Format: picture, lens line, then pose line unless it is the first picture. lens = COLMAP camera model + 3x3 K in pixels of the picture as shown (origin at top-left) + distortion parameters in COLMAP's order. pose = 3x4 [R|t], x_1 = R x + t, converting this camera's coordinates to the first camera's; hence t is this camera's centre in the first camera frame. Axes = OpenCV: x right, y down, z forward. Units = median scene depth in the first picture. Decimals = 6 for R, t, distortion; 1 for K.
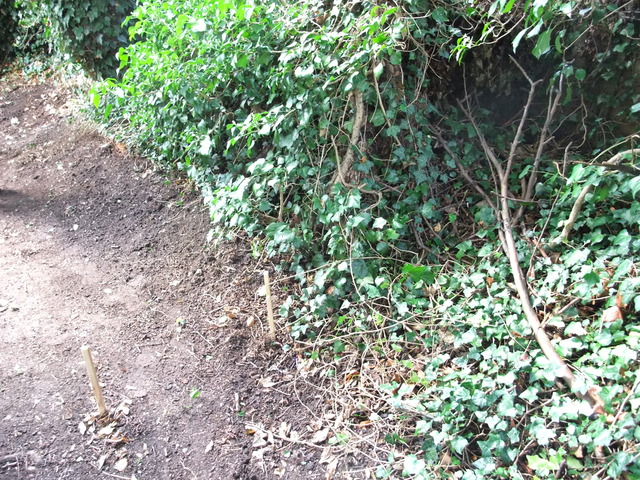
lens RADIAL K [[502.3, 0, 321.3], [0, 502.3, 239.5], [0, 0, 1]] dist [-0.078821, 0.047781]
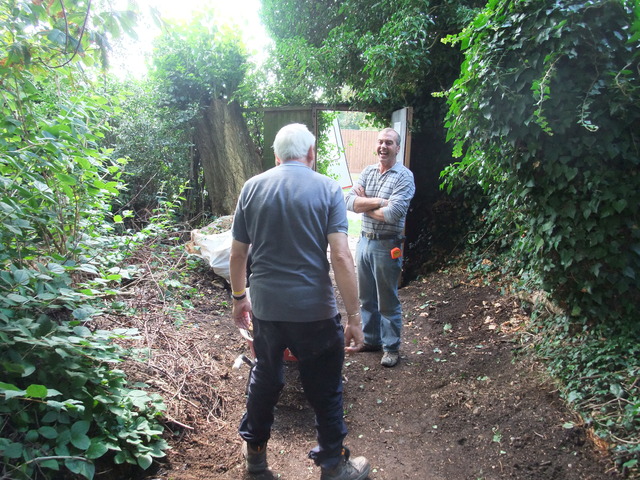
lens RADIAL K [[502.3, 0, 319.8], [0, 502.3, 240.7], [0, 0, 1]] dist [-0.078821, 0.047781]
pose [[0.709714, 0.111223, -0.695655, -0.227888], [-0.324938, 0.927829, -0.183161, -0.175359], [0.625077, 0.356037, 0.694634, 0.234124]]
